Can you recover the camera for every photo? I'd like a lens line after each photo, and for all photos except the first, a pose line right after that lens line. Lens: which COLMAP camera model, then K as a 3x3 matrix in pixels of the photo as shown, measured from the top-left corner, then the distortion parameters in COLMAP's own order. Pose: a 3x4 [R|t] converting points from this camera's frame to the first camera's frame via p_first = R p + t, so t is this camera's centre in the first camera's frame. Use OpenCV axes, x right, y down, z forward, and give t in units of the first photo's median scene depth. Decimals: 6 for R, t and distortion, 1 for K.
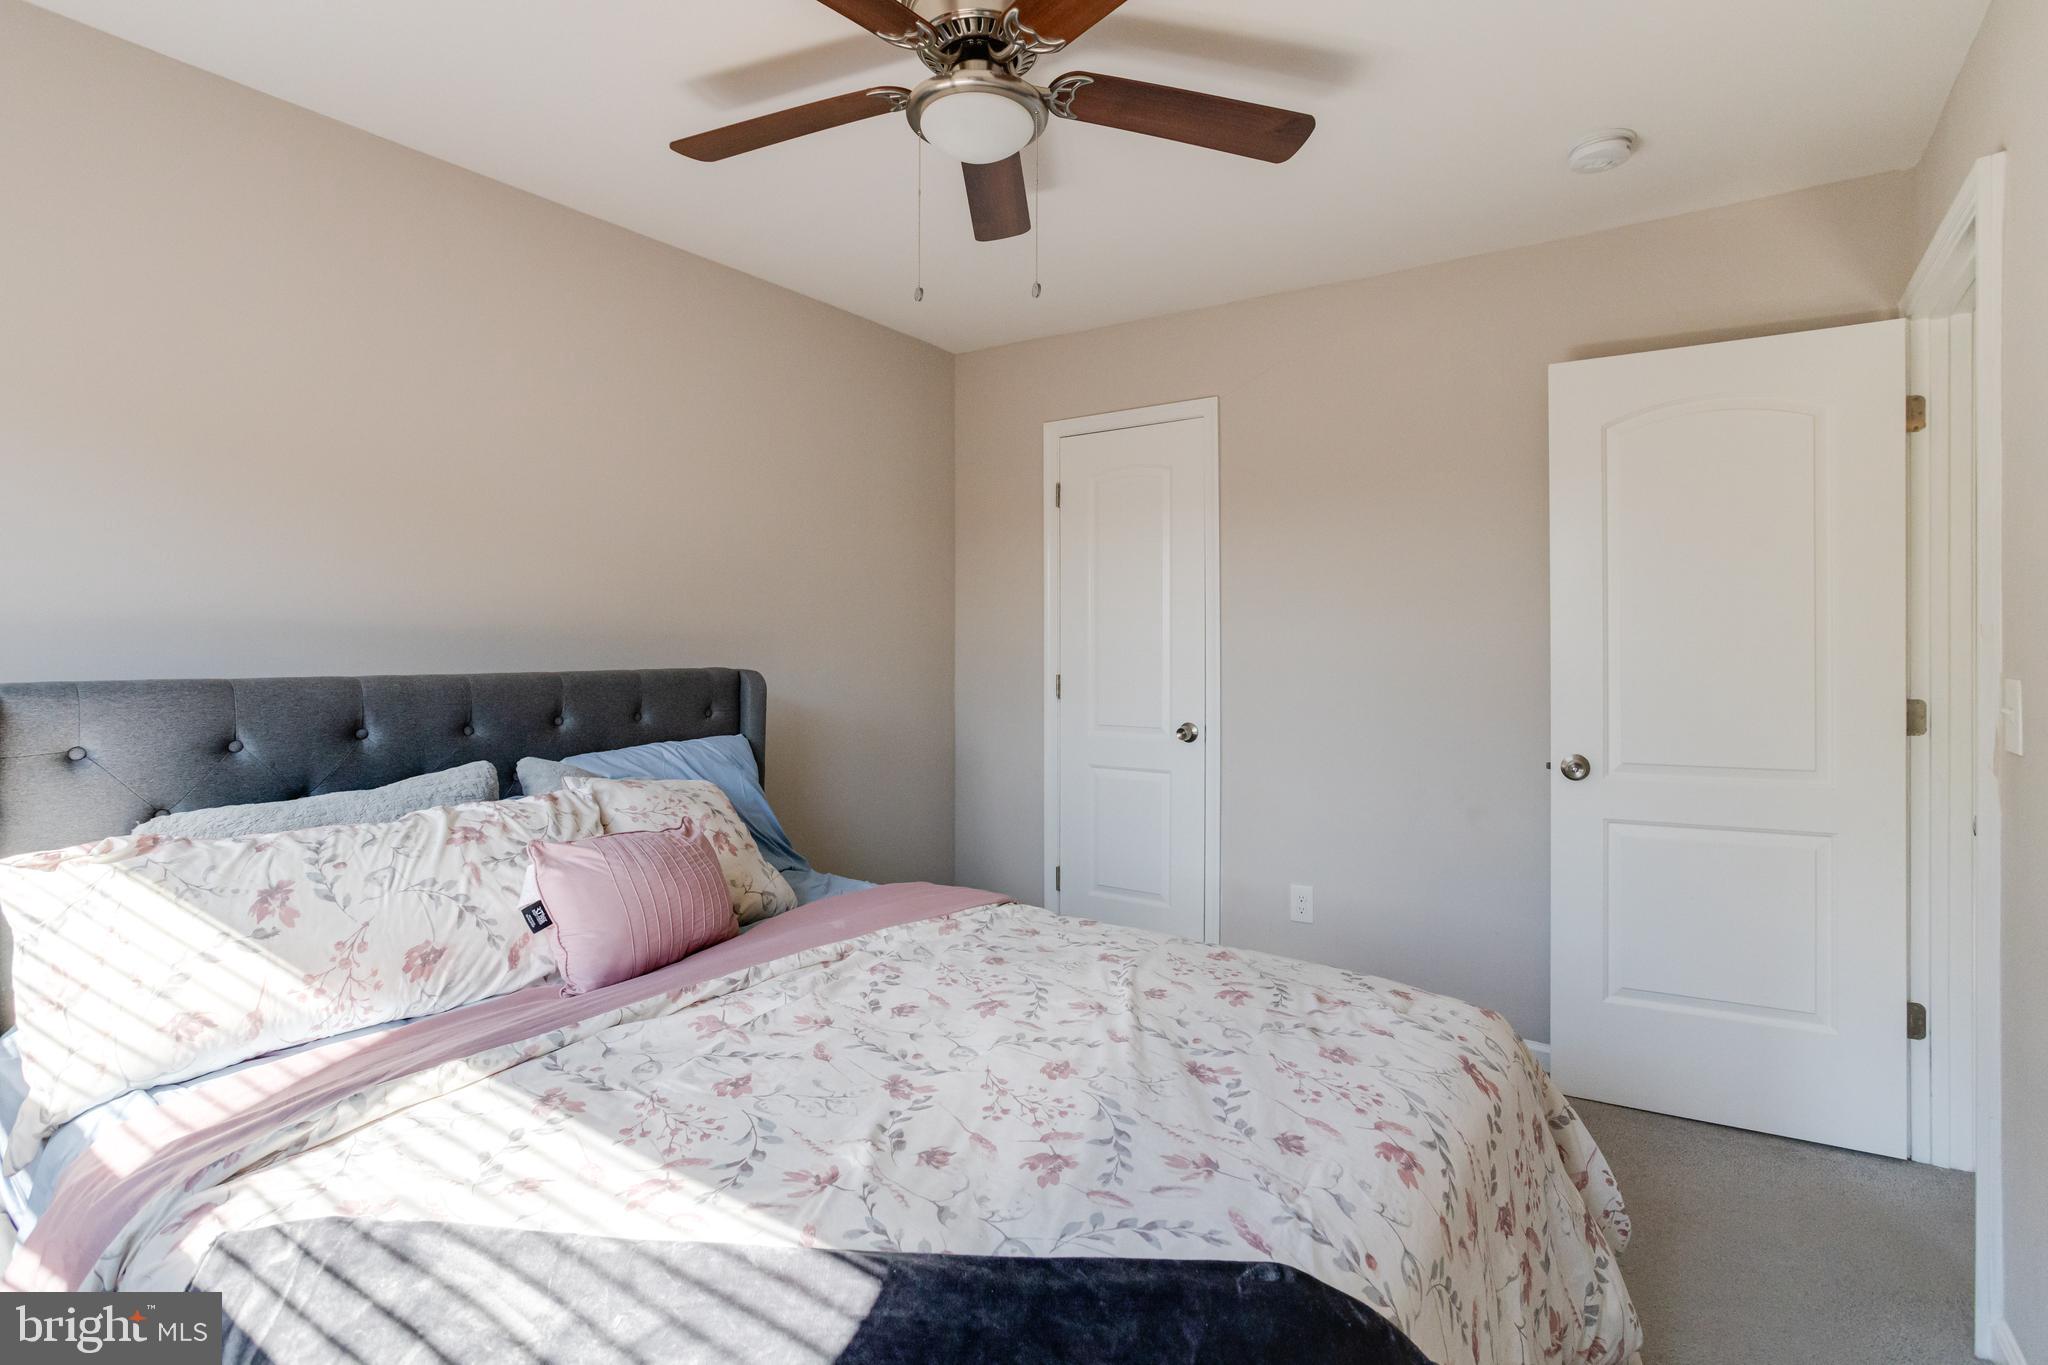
lens RADIAL K [[1017.5, 0, 1026.3], [0, 1017.5, 672.7], [0, 0, 1]] dist [-0.009849, 0.000839]
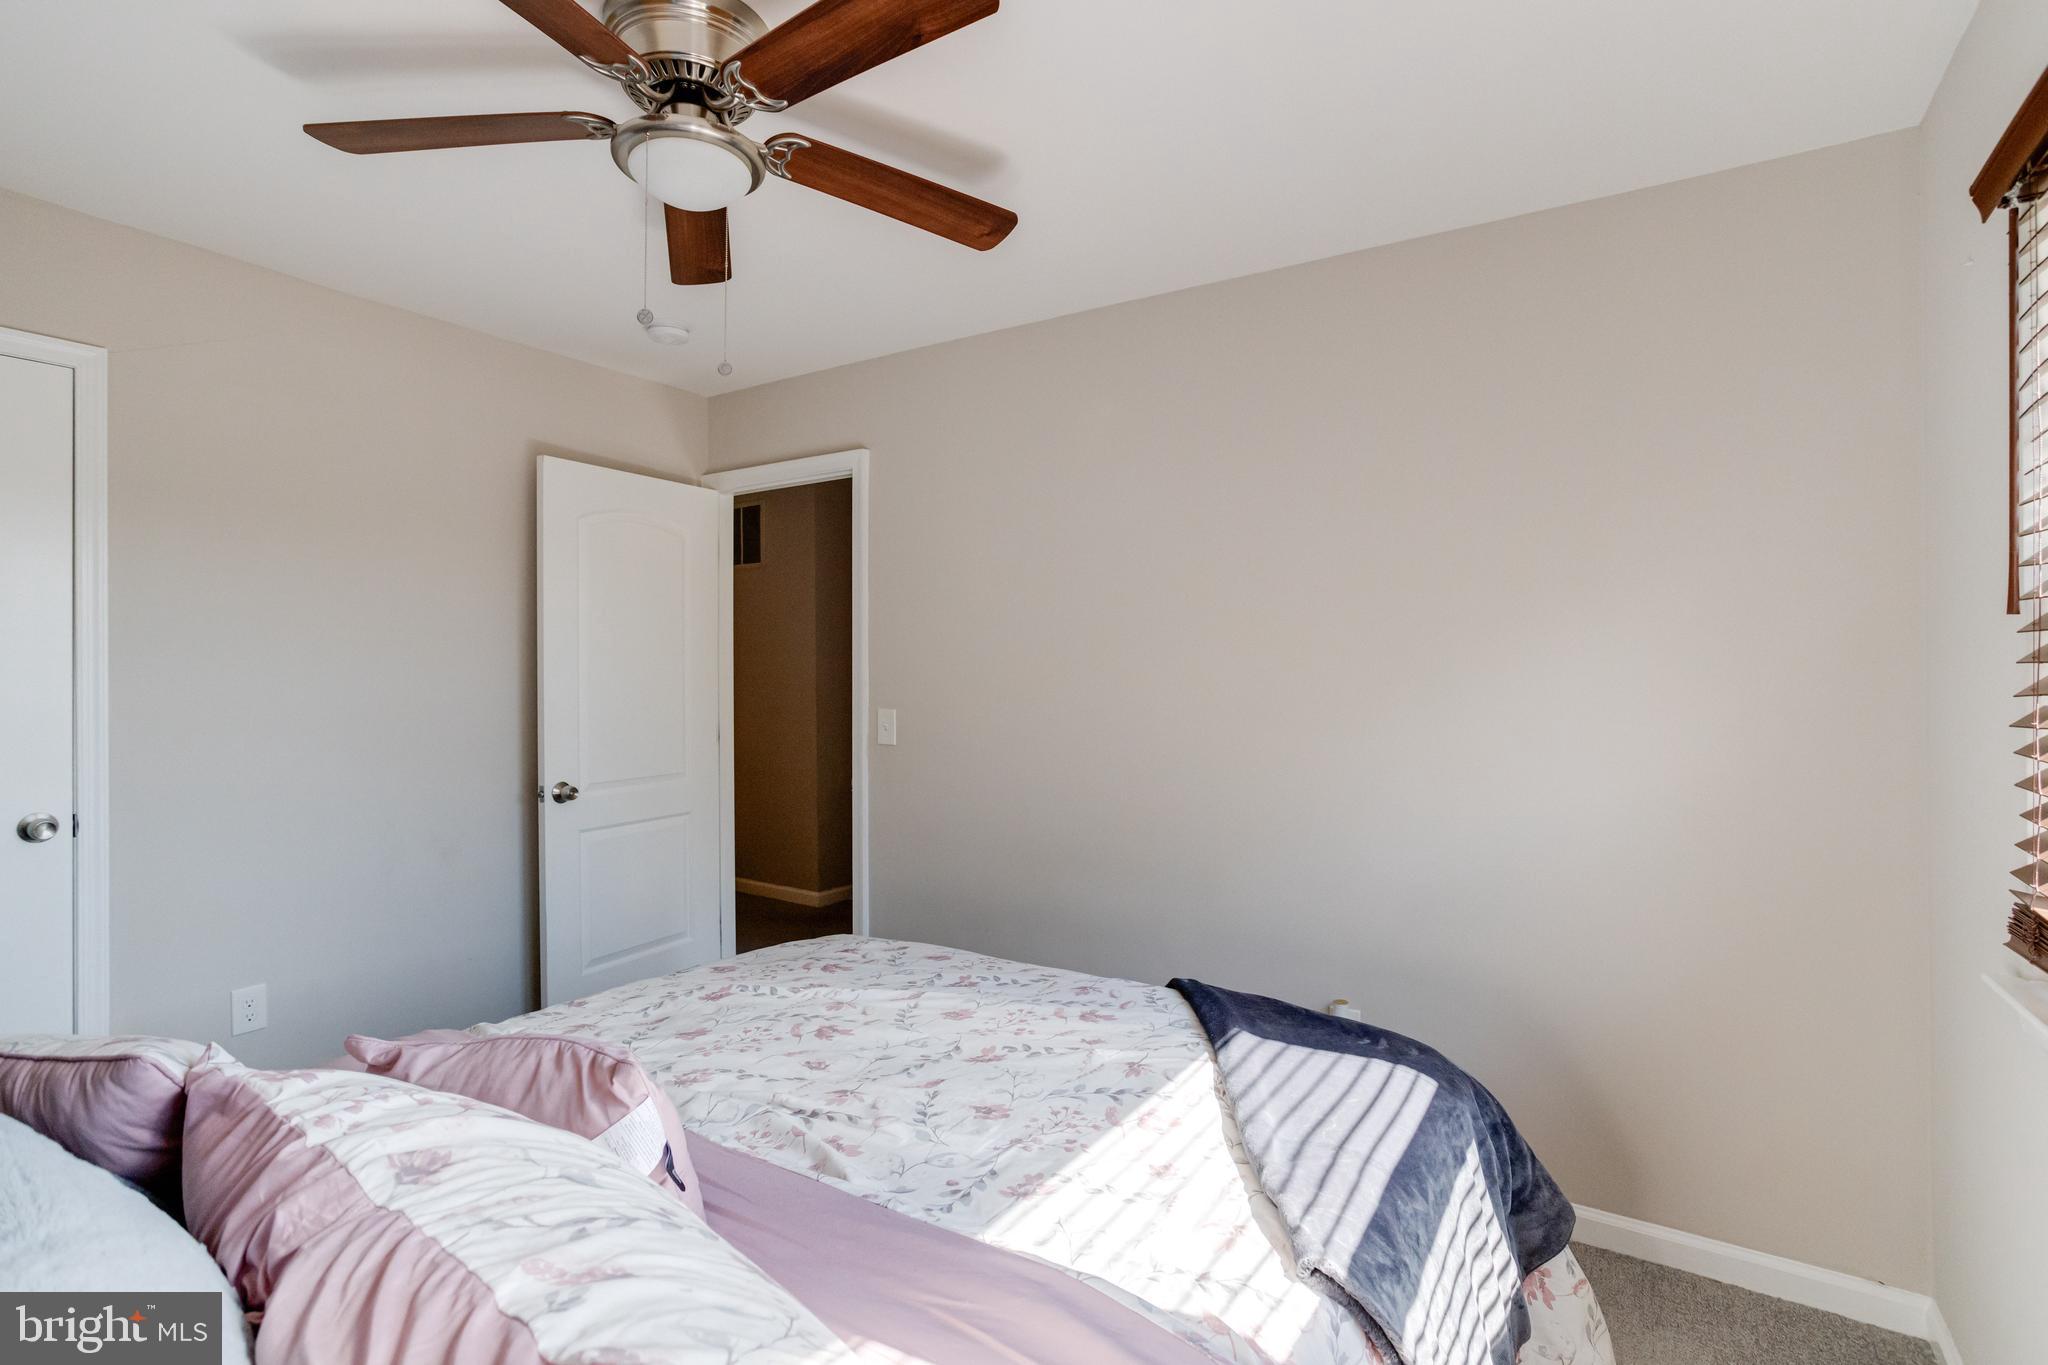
lens RADIAL K [[1017.5, 0, 1016.8], [0, 1017.5, 682.3], [0, 0, 1]] dist [-0.009849, 0.000839]
pose [[-0.058575, -0.004078, 0.998275, -1.324238], [0.017635, 0.999831, 0.005120, -0.069106], [-0.998127, 0.017904, -0.058493, 0.966307]]
